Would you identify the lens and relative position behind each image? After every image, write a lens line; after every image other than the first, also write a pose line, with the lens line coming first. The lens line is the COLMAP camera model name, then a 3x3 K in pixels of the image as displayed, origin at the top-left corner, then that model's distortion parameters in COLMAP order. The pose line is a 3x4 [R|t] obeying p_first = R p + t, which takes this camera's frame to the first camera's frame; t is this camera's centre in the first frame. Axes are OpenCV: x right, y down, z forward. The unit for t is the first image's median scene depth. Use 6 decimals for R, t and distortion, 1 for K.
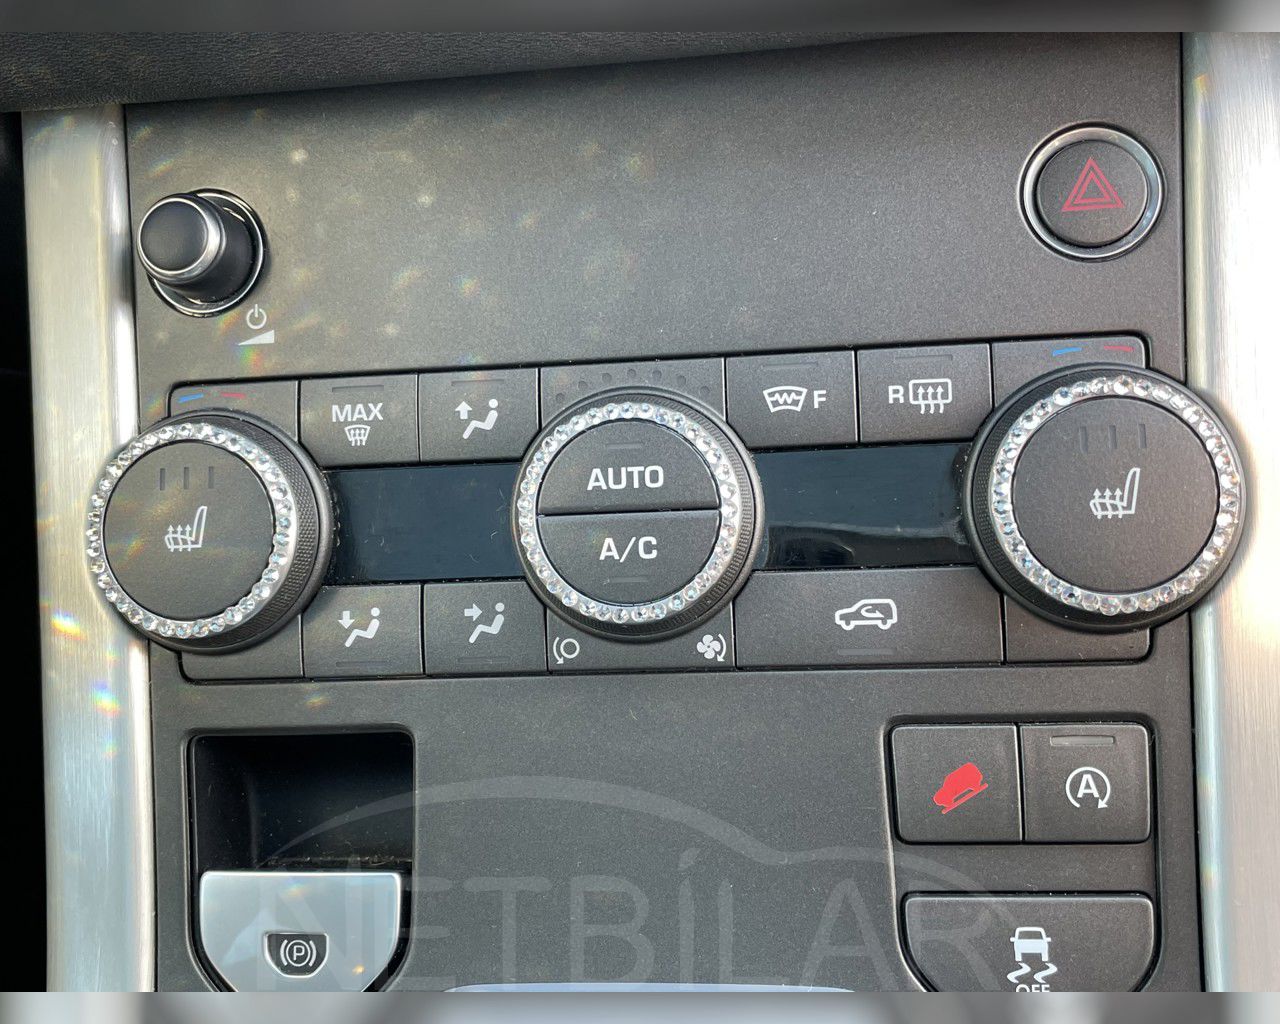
lens RADIAL K [[1276.5, 0, 640.3], [0, 1276.5, 516.0], [0, 0, 1]] dist [0.043886, 0.000000]
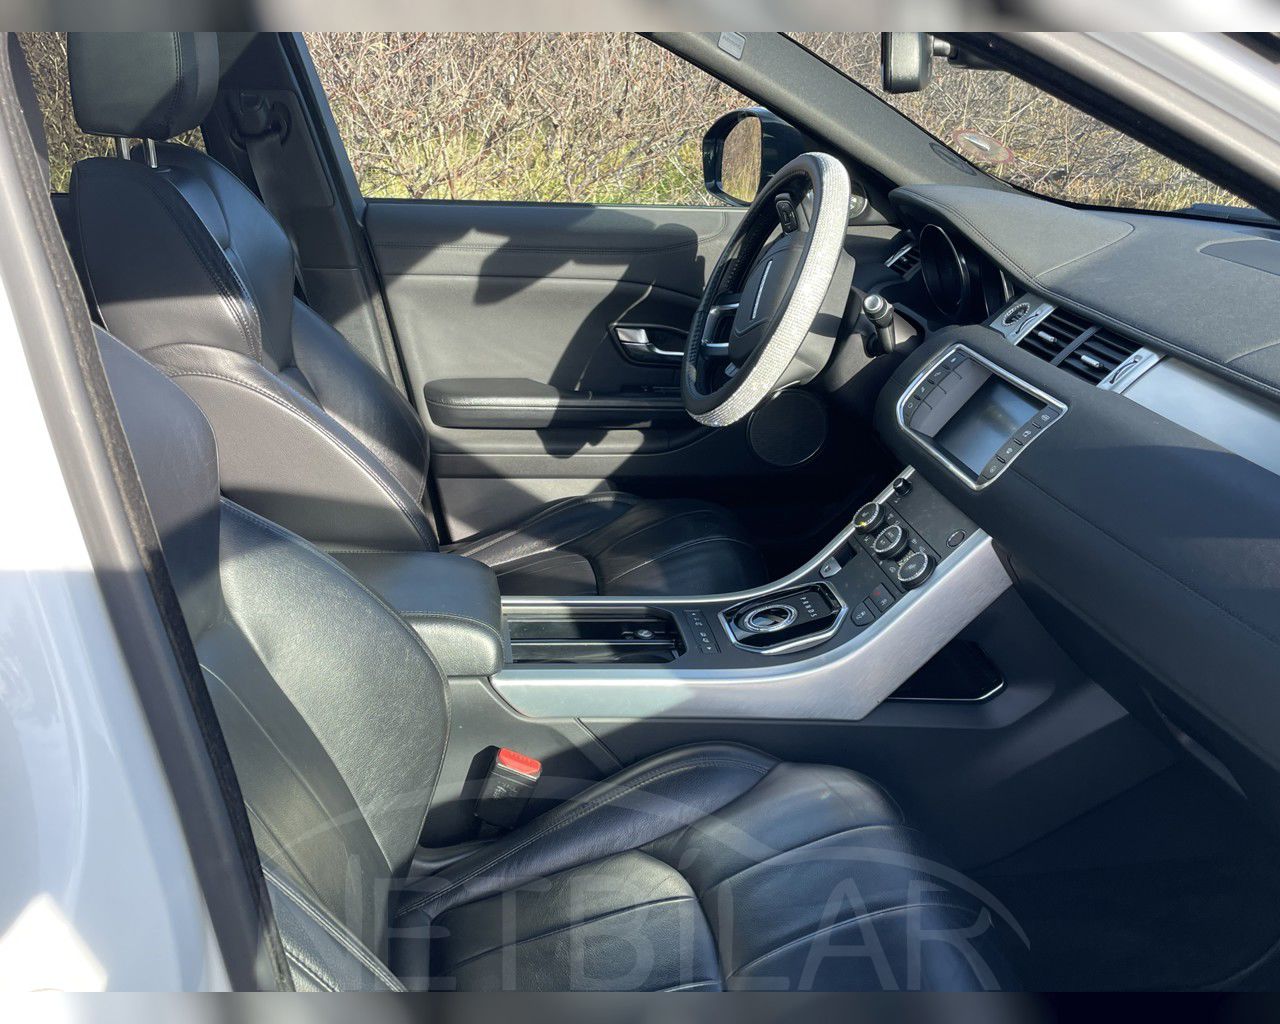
lens RADIAL K [[1276.5, 0, 630.2], [0, 1276.5, 512.6], [0, 0, 1]] dist [0.043886, 0.000000]
pose [[0.208221, 0.444619, -0.871182, 5.100925], [-0.652665, 0.726556, 0.214814, -0.617005], [0.728473, 0.523861, 0.441471, -2.785681]]
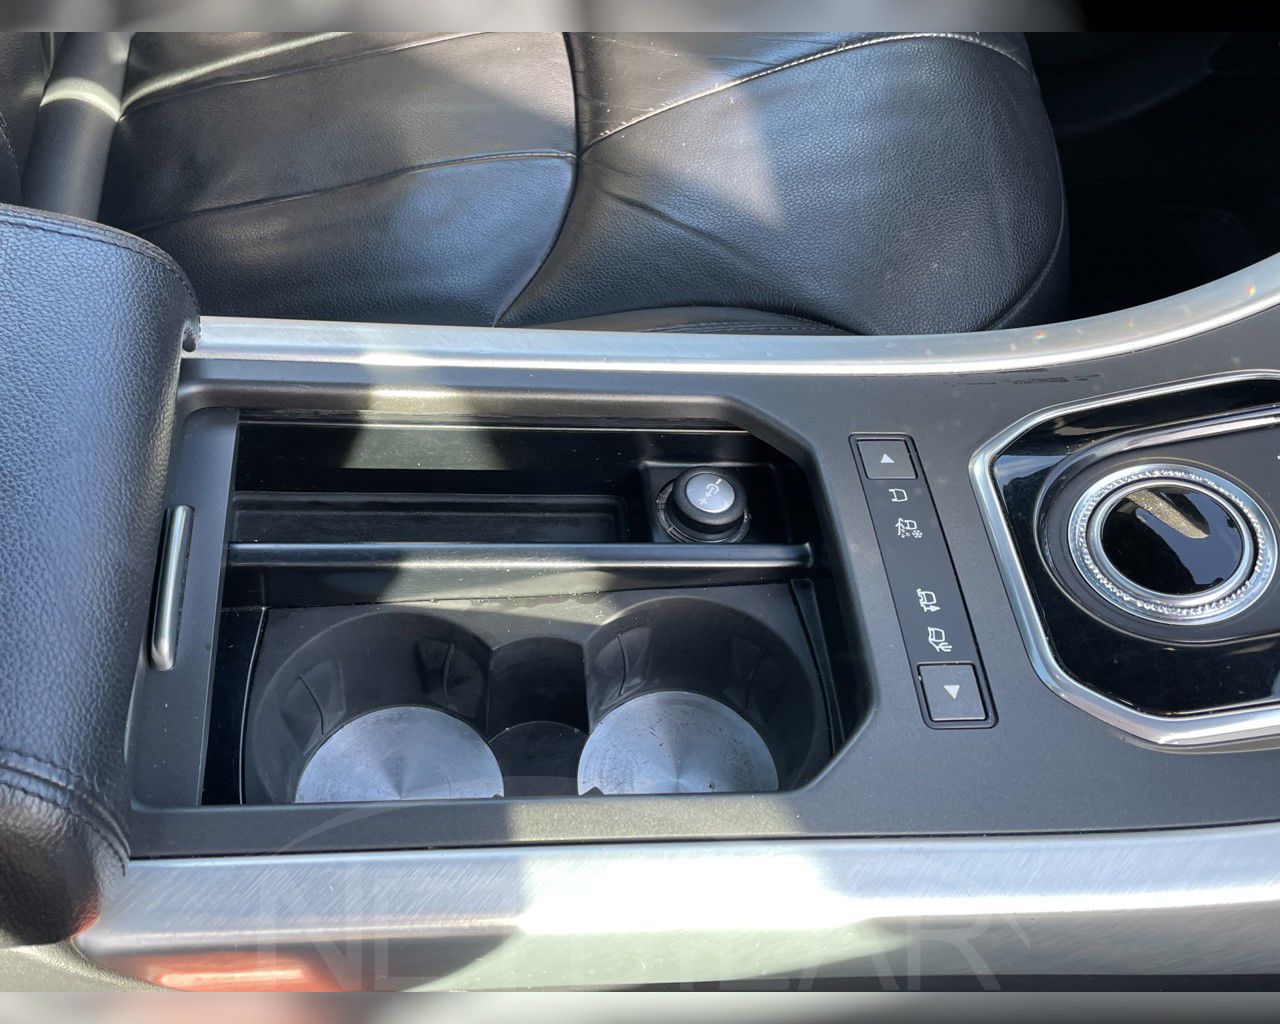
lens RADIAL K [[1276.5, 0, 639.1], [0, 1276.5, 509.9], [0, 0, 1]] dist [0.043886, 0.000000]
pose [[0.159927, 0.861067, -0.482687, 0.697903], [-0.715086, 0.438146, 0.544683, 0.200090], [0.680496, 0.258054, 0.685809, -0.959232]]
